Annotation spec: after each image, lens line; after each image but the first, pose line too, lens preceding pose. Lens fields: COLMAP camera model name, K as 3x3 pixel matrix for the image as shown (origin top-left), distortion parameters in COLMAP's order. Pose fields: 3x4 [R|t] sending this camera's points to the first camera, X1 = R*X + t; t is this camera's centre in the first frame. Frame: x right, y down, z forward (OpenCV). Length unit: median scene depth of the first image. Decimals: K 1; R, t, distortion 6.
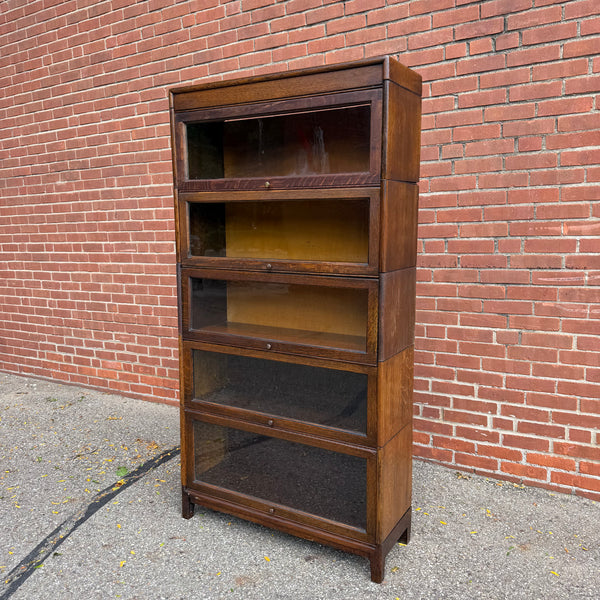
lens RADIAL K [[561.9, 0, 300.0], [0, 561.9, 300.0], [0, 0, 1]] dist [0.072085, -0.130819]
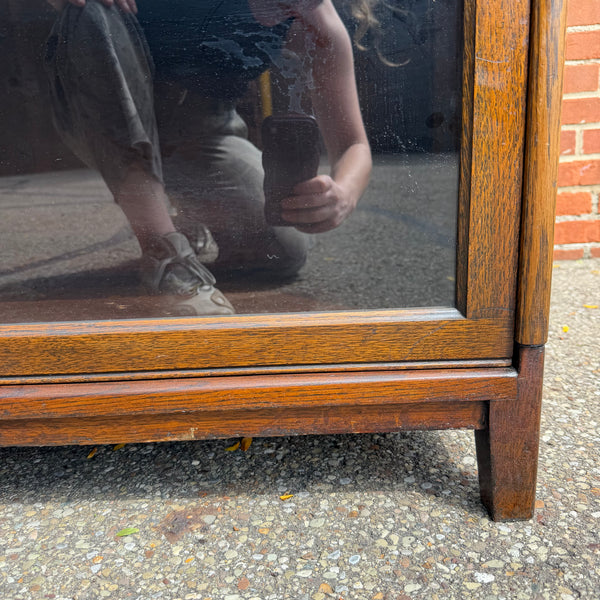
lens RADIAL K [[561.9, 0, 300.0], [0, 561.9, 300.0], [0, 0, 1]] dist [0.072085, -0.130819]
pose [[0.872840, -0.156587, 0.462202, -0.024888], [0.112646, 0.986193, 0.121382, 0.286519], [-0.474827, -0.053882, 0.878428, 0.648347]]
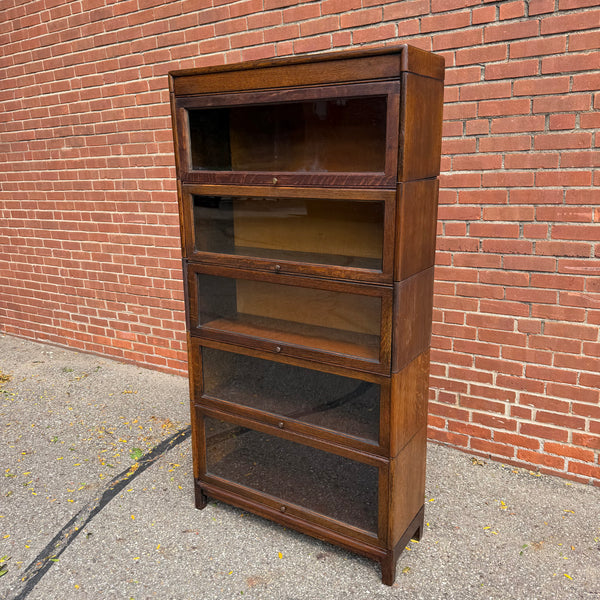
lens RADIAL K [[563.2, 0, 303.0], [0, 563.2, 300.8], [0, 0, 1]] dist [0.065164, -0.113379]
pose [[0.999599, -0.000709, -0.028320, 0.011274], [0.003786, 0.994063, 0.108743, -0.084424], [0.028074, -0.108806, 0.993666, 0.040893]]
